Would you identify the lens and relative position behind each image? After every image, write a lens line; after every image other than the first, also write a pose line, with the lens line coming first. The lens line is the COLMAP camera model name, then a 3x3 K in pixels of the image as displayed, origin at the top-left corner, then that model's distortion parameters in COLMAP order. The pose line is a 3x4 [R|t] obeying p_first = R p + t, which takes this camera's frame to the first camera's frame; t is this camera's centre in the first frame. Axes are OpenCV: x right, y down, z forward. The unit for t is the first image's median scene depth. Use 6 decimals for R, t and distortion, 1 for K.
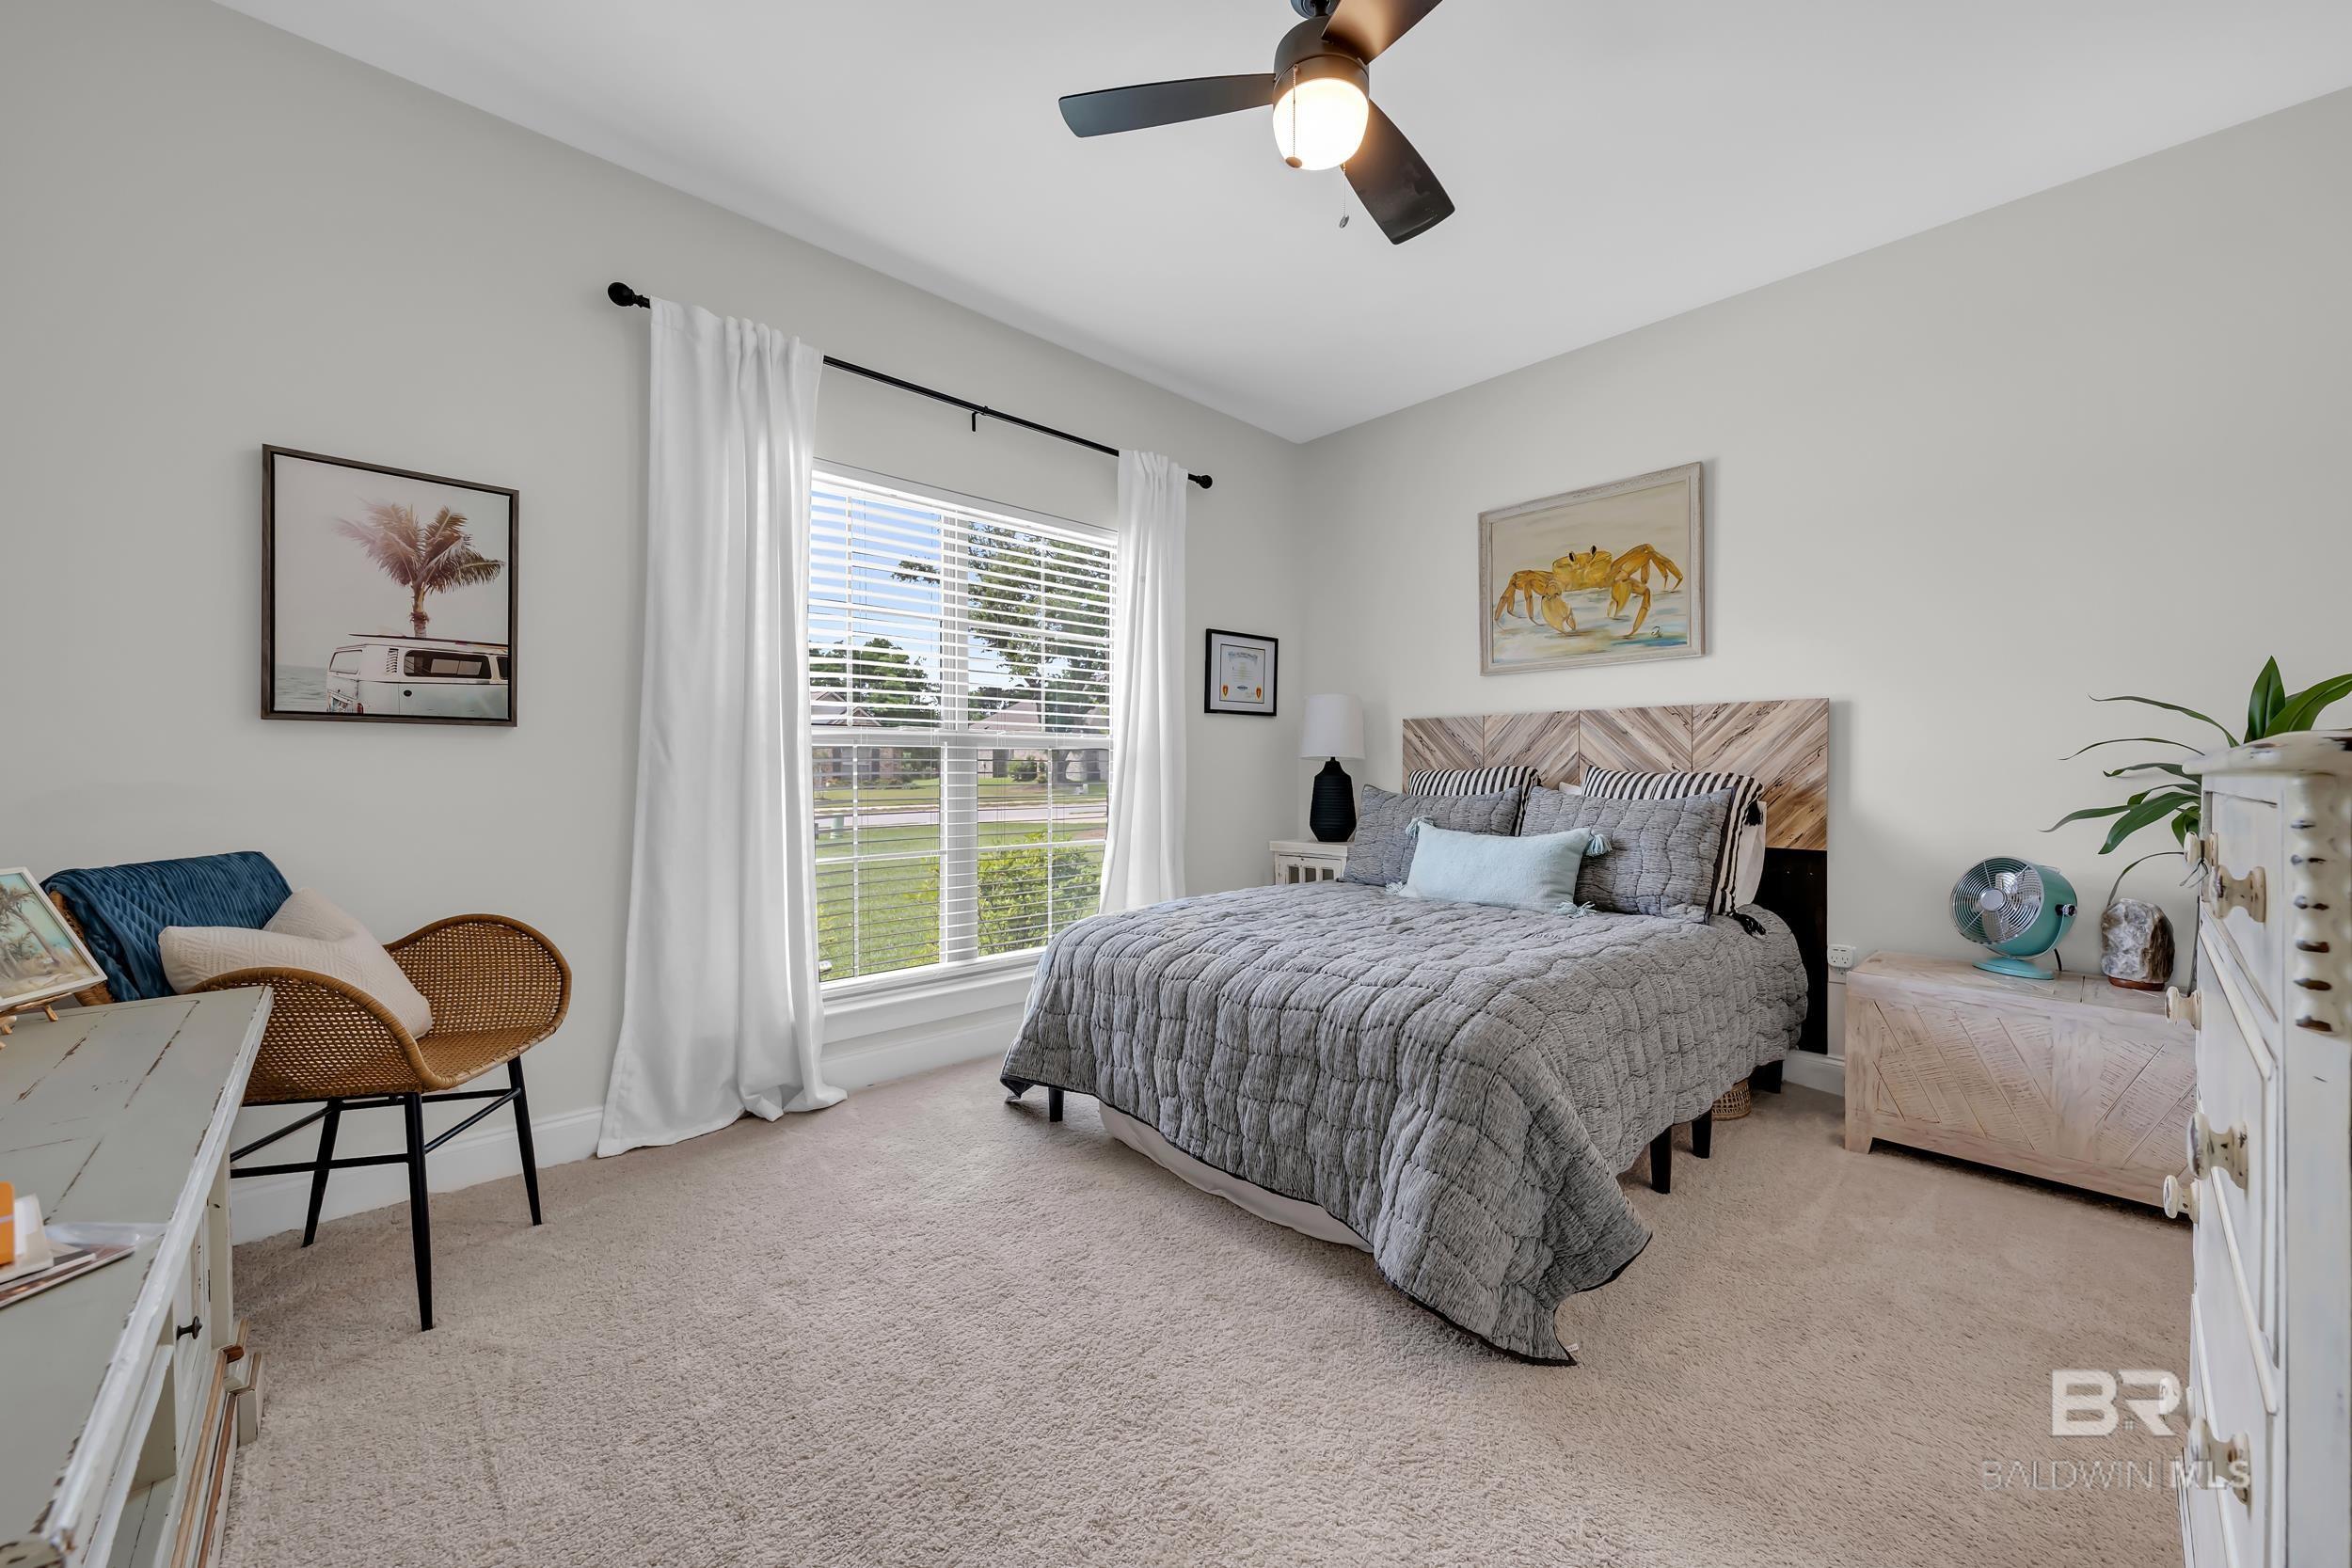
lens RADIAL K [[871.8, 0, 1185.1], [0, 871.8, 783.0], [0, 0, 1]] dist [0.005557, 0.000286]
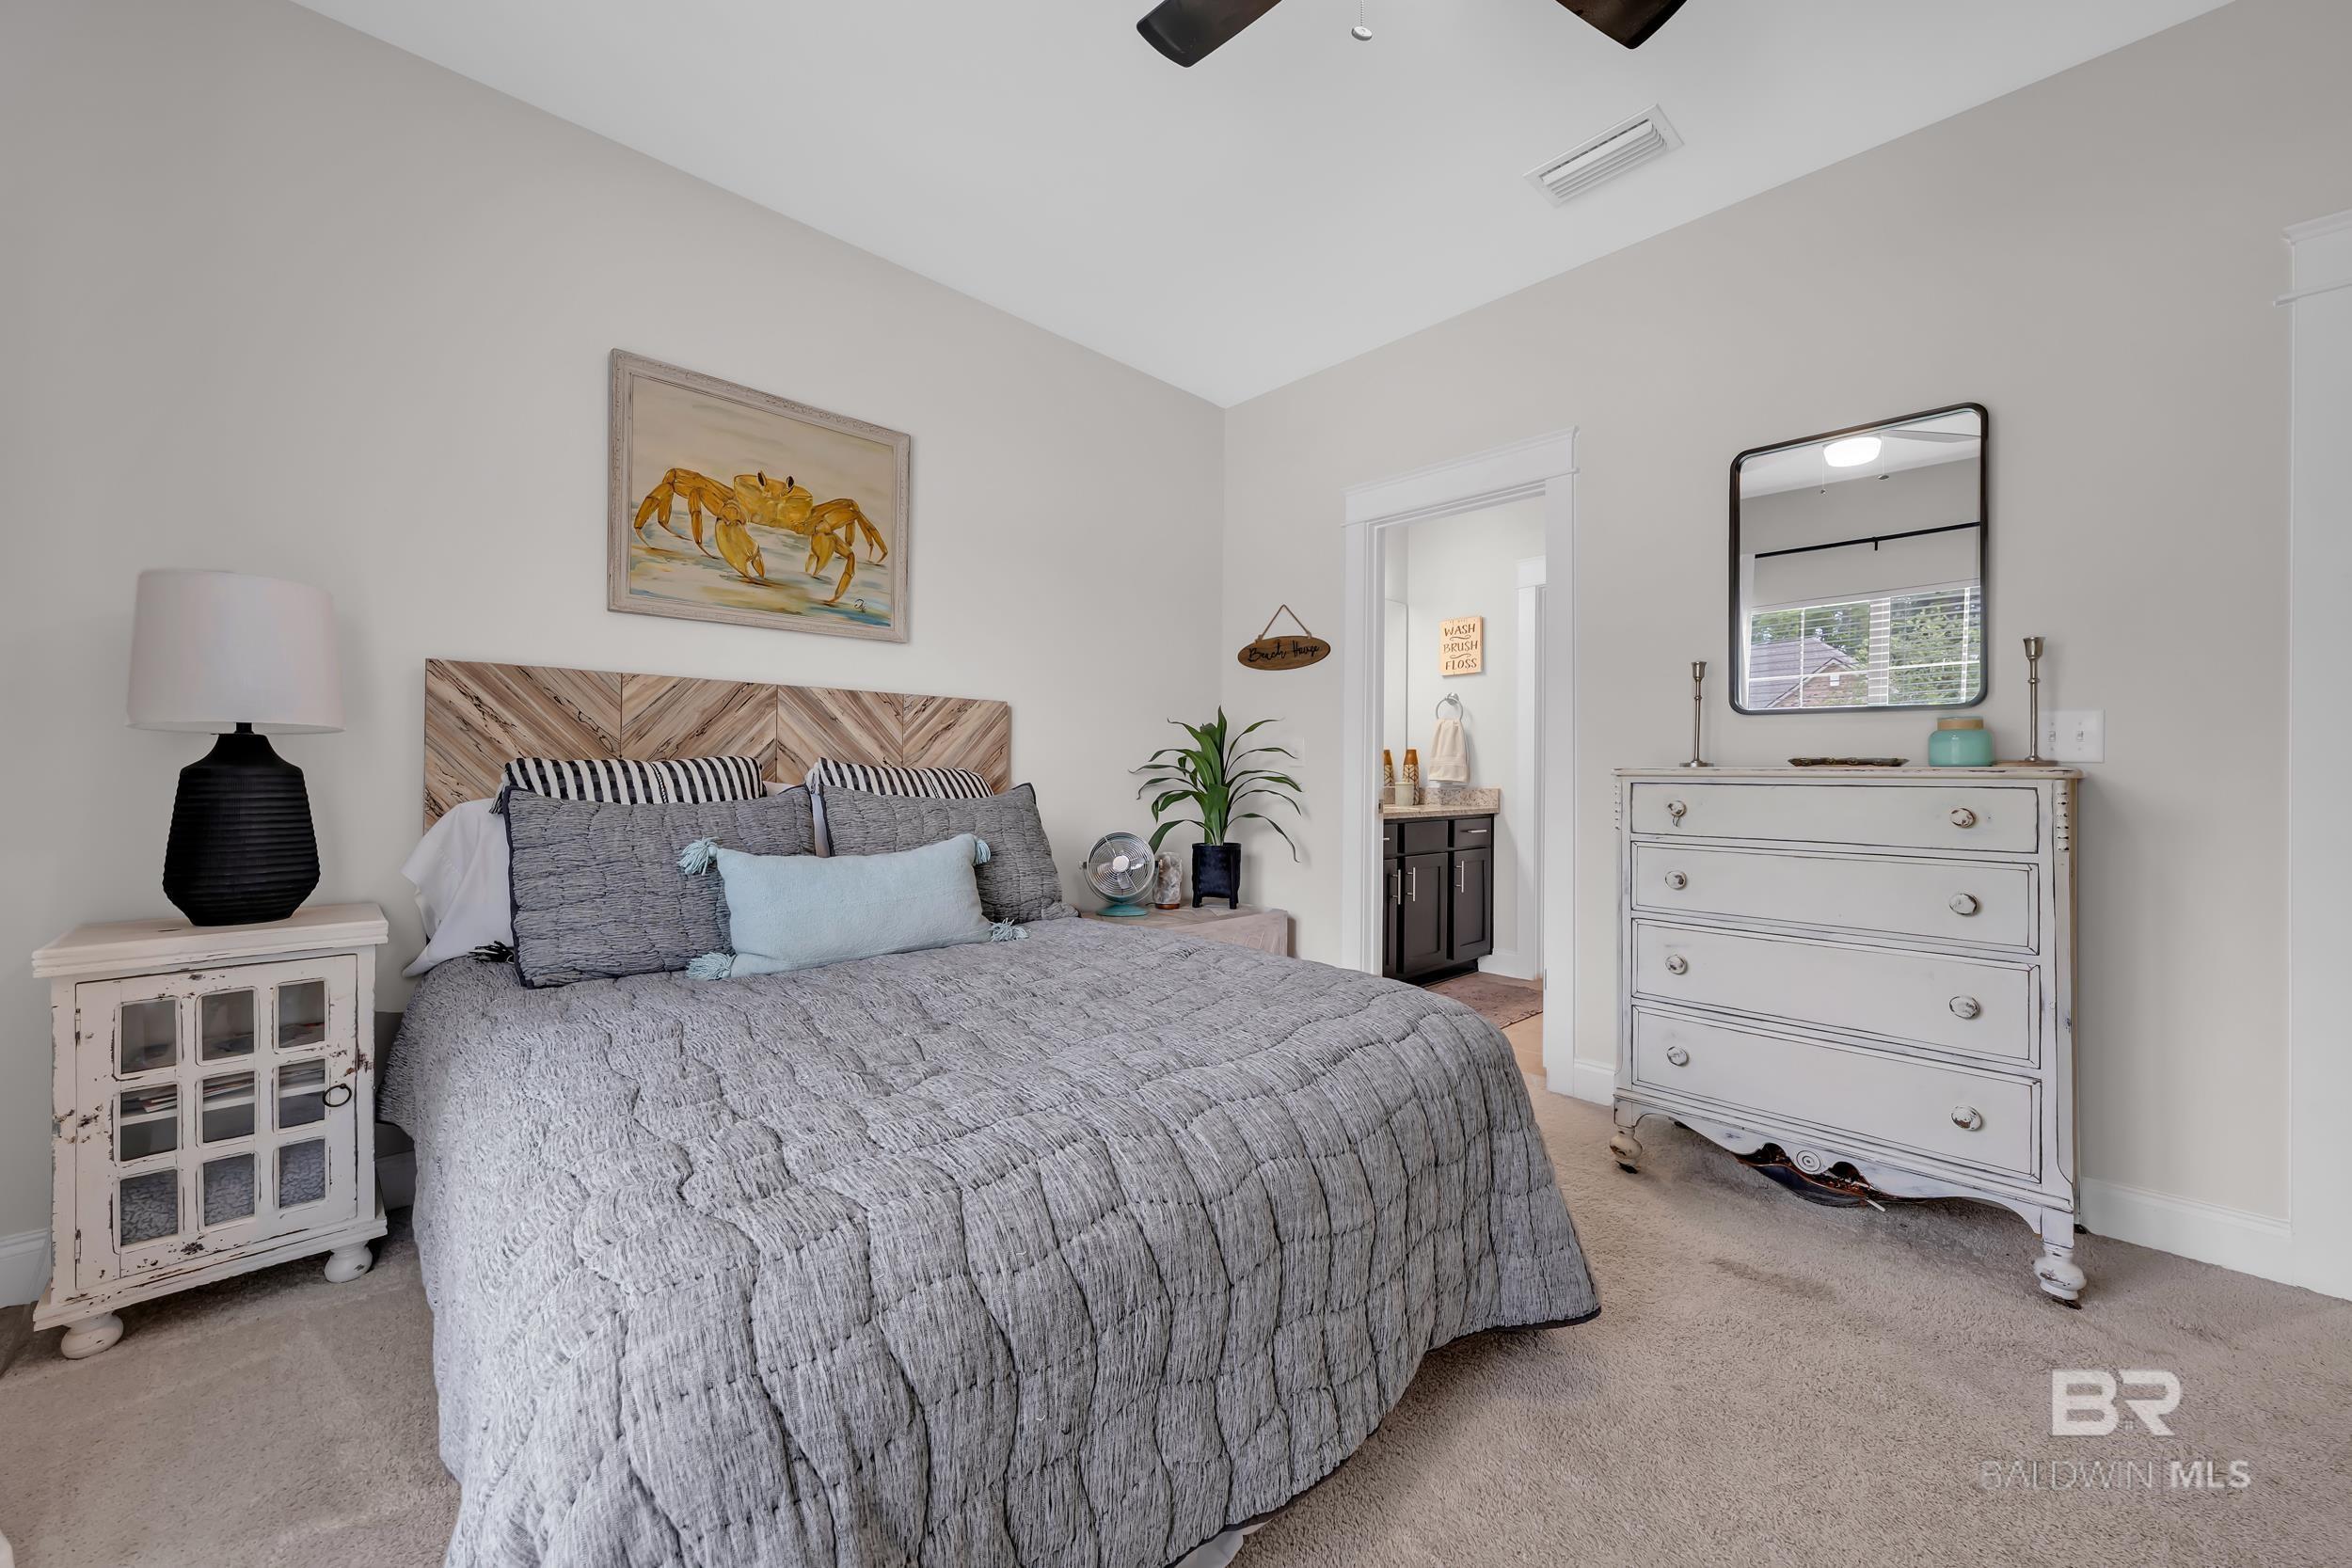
lens RADIAL K [[871.8, 0, 1194.6], [0, 871.8, 770.8], [0, 0, 1]] dist [0.005557, 0.000286]
pose [[0.000854, 0.001429, 0.999999, -0.320588], [0.002408, 0.999996, -0.001431, -0.006153], [-0.999997, 0.002410, 0.000850, 0.650851]]
